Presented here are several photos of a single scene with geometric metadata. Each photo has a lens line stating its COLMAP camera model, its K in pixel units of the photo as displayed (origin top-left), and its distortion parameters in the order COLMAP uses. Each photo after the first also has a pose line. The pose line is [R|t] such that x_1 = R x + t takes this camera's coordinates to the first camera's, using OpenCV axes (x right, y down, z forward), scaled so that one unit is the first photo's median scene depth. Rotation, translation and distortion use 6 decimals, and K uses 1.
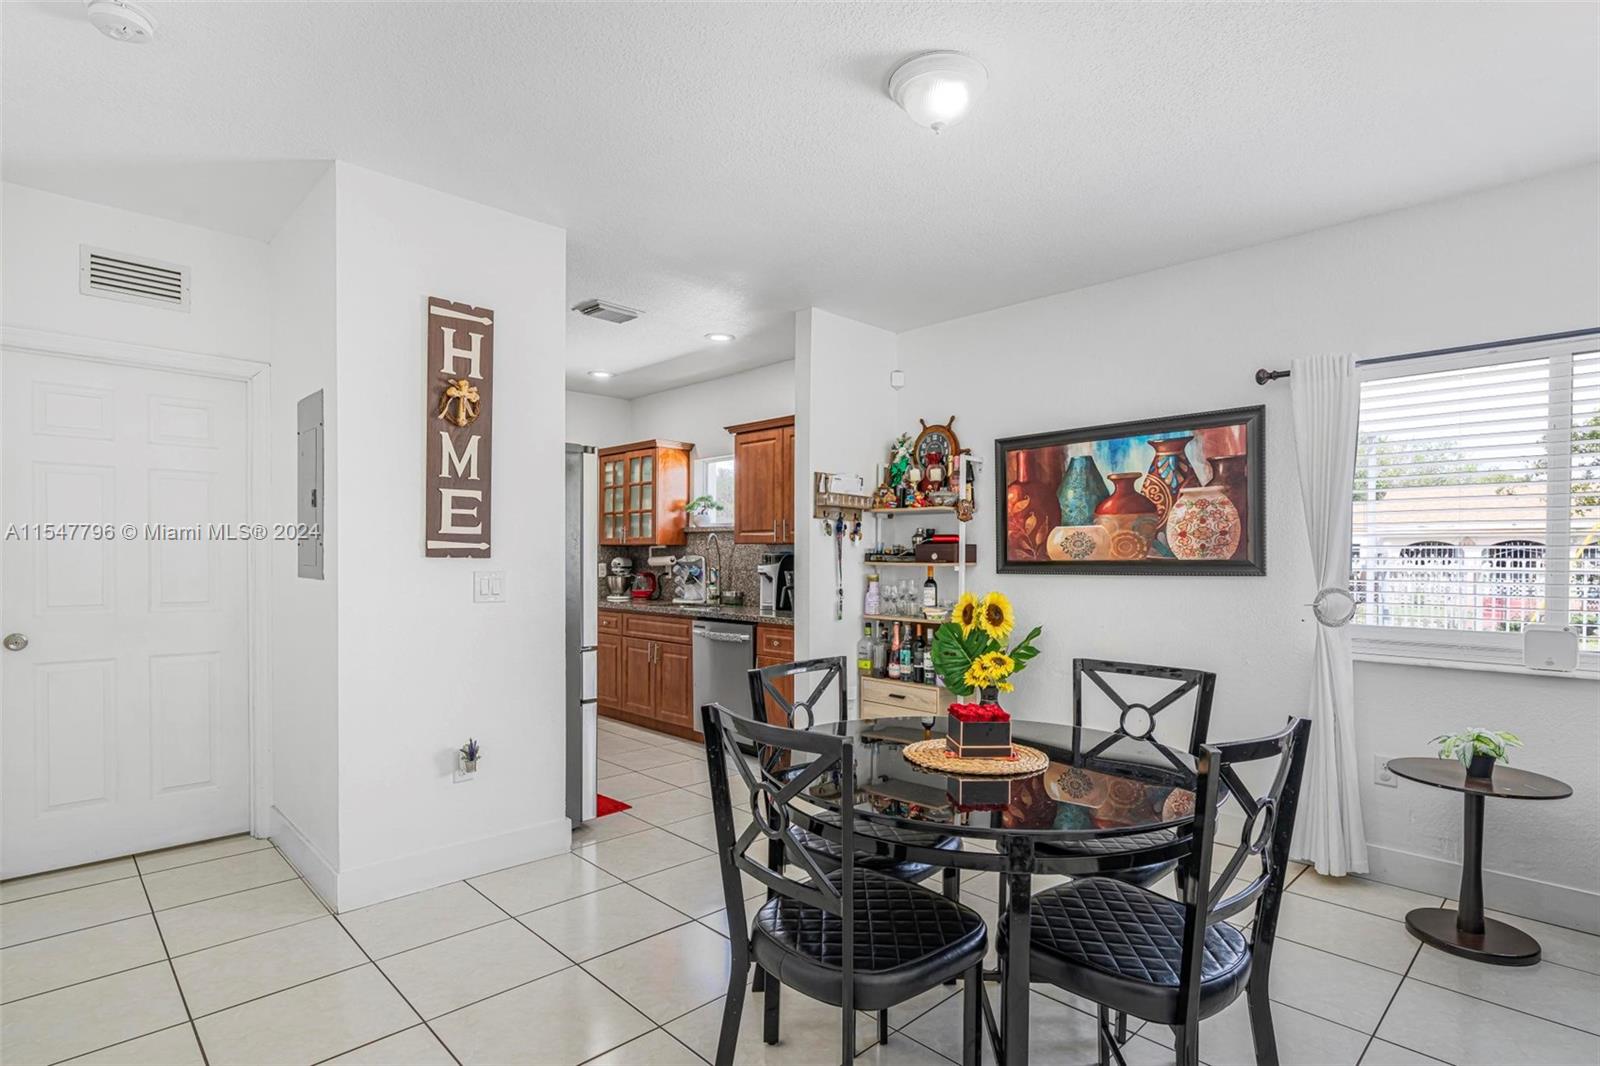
lens RADIAL K [[795.2, 0, 805.1], [0, 795.2, 567.6], [0, 0, 1]] dist [-0.015306, 0.004512]
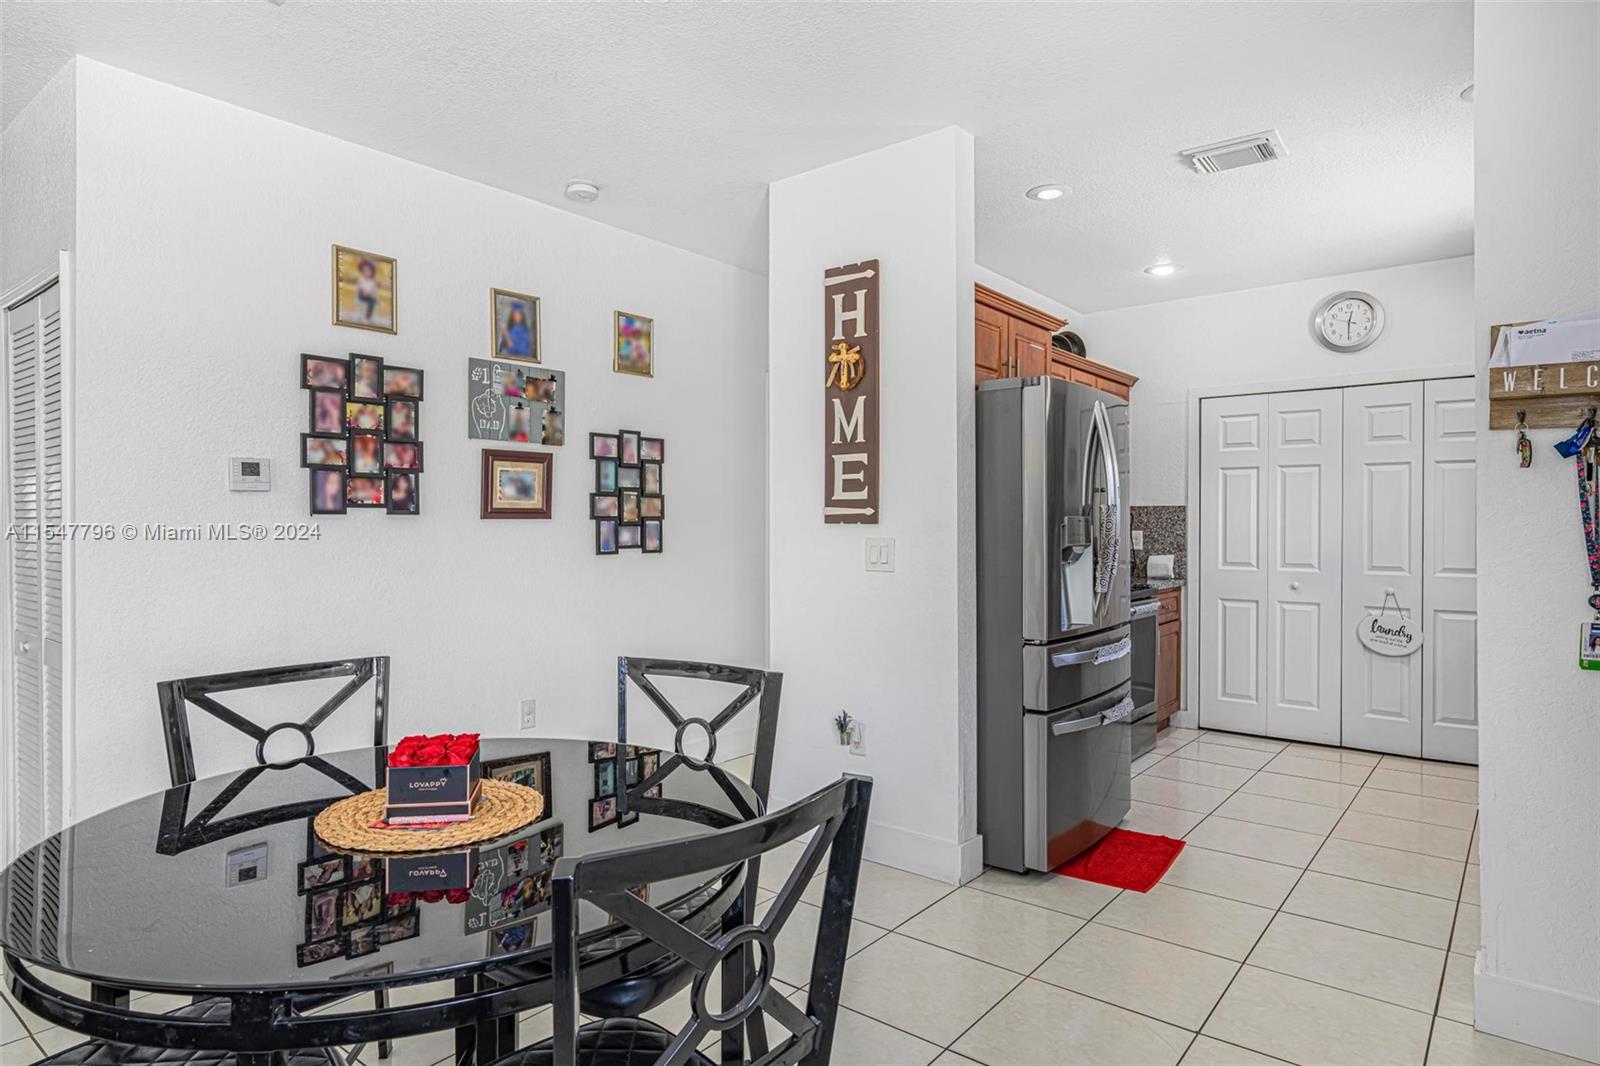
lens RADIAL K [[941.8, 0, 779.6], [0, 941.8, 526.7], [0, 0, 1]] dist [-0.007123, 0.001128]
pose [[0.109817, -0.004668, -0.993941, 0.349802], [-0.010701, 0.999925, -0.005878, -0.000478], [0.993894, 0.011282, 0.109759, 0.386258]]
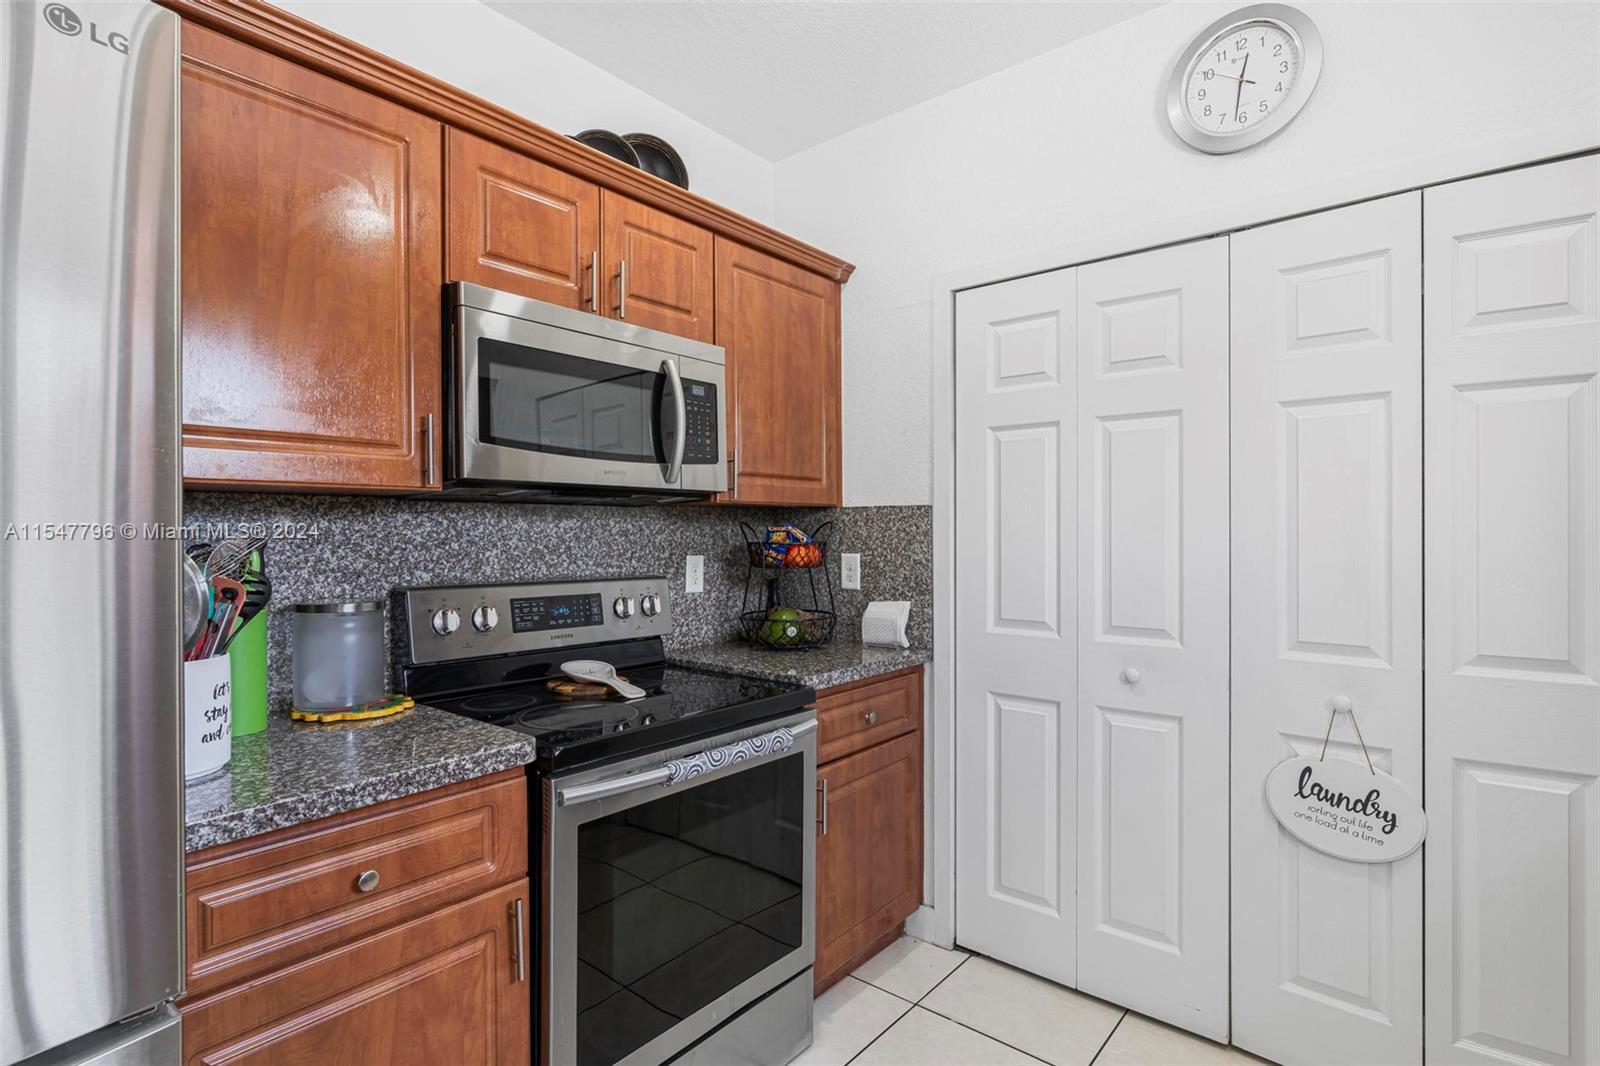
lens RADIAL K [[795.2, 0, 796.3], [0, 795.2, 530.8], [0, 0, 1]] dist [-0.015306, 0.004512]
pose [[0.109457, -0.011120, -0.993929, -0.127436], [-0.007312, 0.999901, -0.011992, -0.012299], [0.993965, 0.008580, 0.109365, 0.765653]]
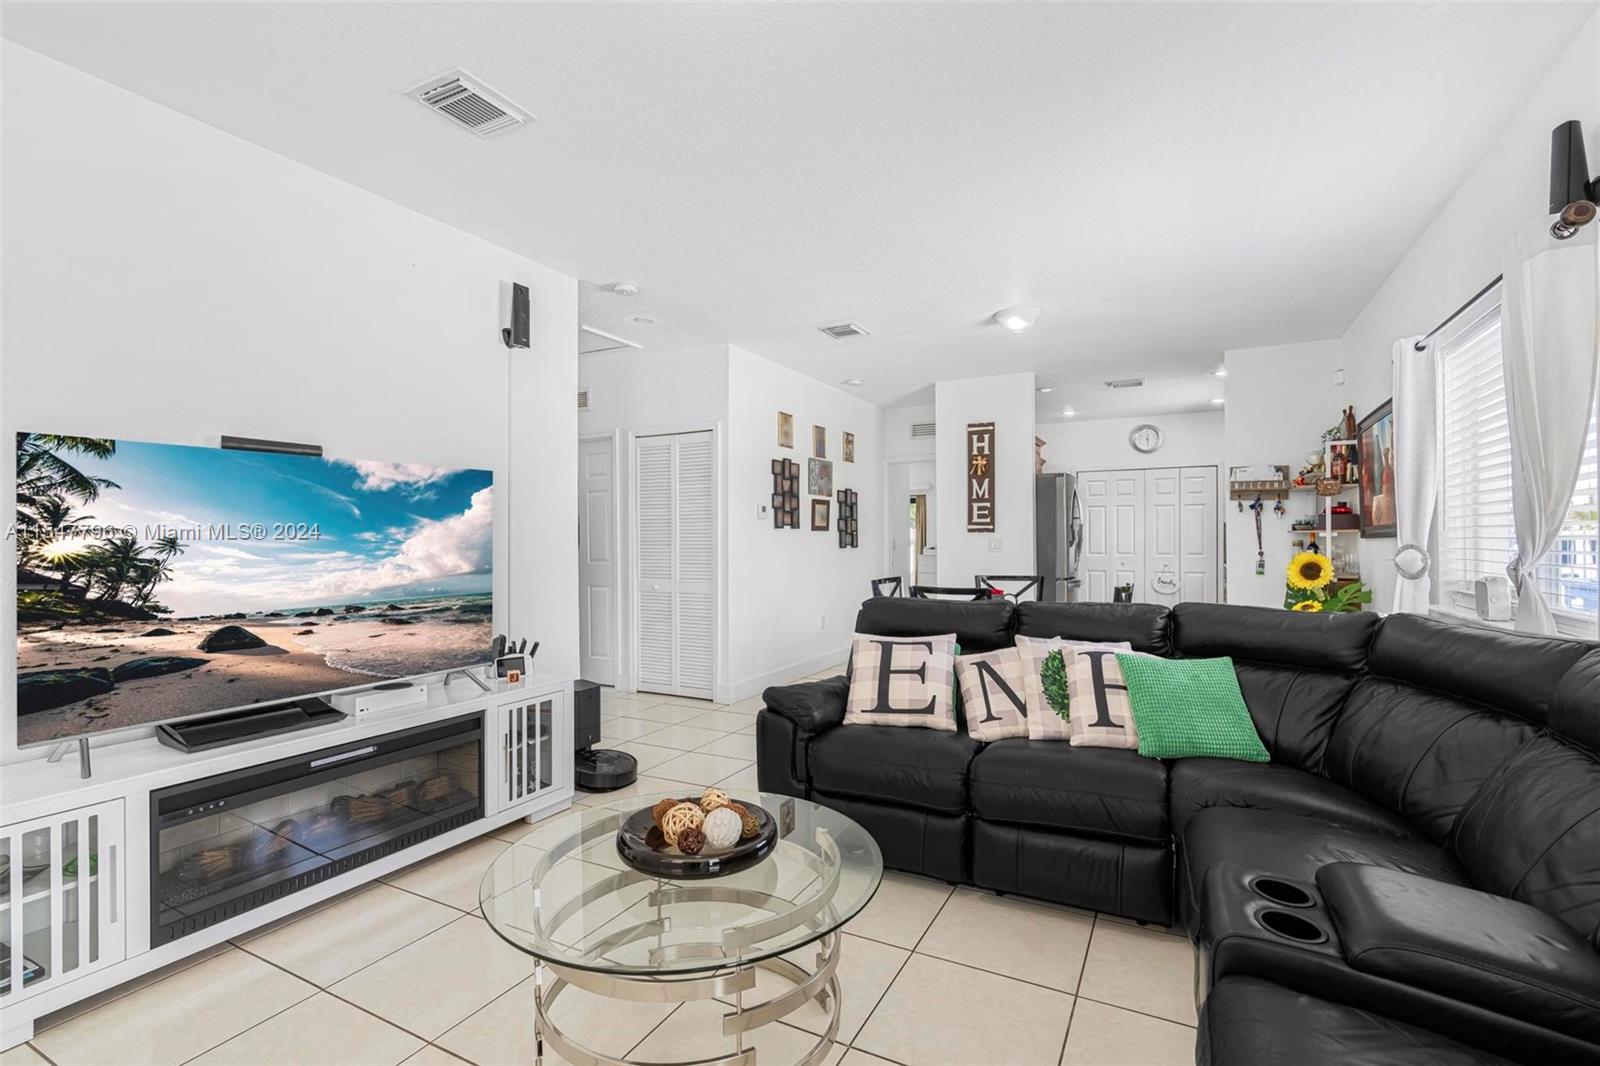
lens RADIAL K [[734.6, 0, 805.6], [0, 734.6, 540.7], [0, 0, 1]] dist [-0.005664, 0.000710]
pose [[0.305113, -0.007161, -0.952289, 0.716926], [-0.003221, 0.999958, -0.008551, 0.015923], [0.952311, 0.005676, 0.305077, -0.072300]]
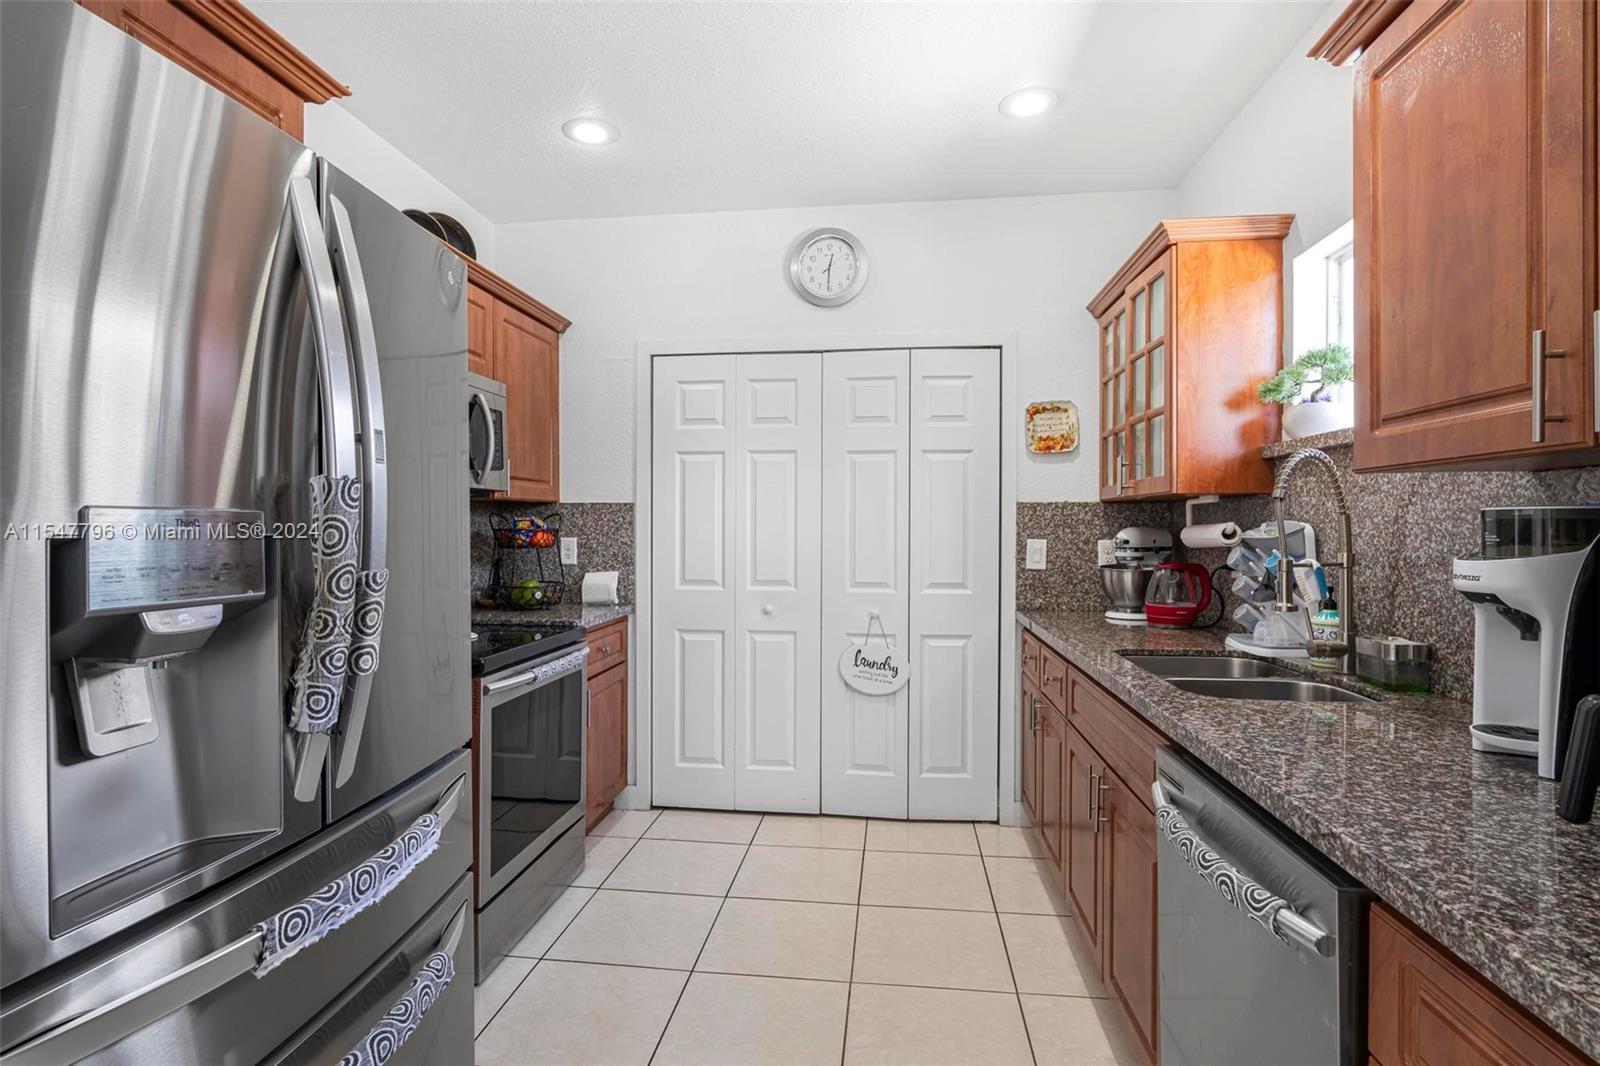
lens RADIAL K [[795.2, 0, 817.2], [0, 795.2, 531.2], [0, 0, 1]] dist [-0.015306, 0.004512]
pose [[0.641375, -0.002092, -0.767224, -0.000961], [-0.004621, 0.999968, -0.006590, -0.007346], [0.767213, 0.007772, 0.641345, 0.617411]]
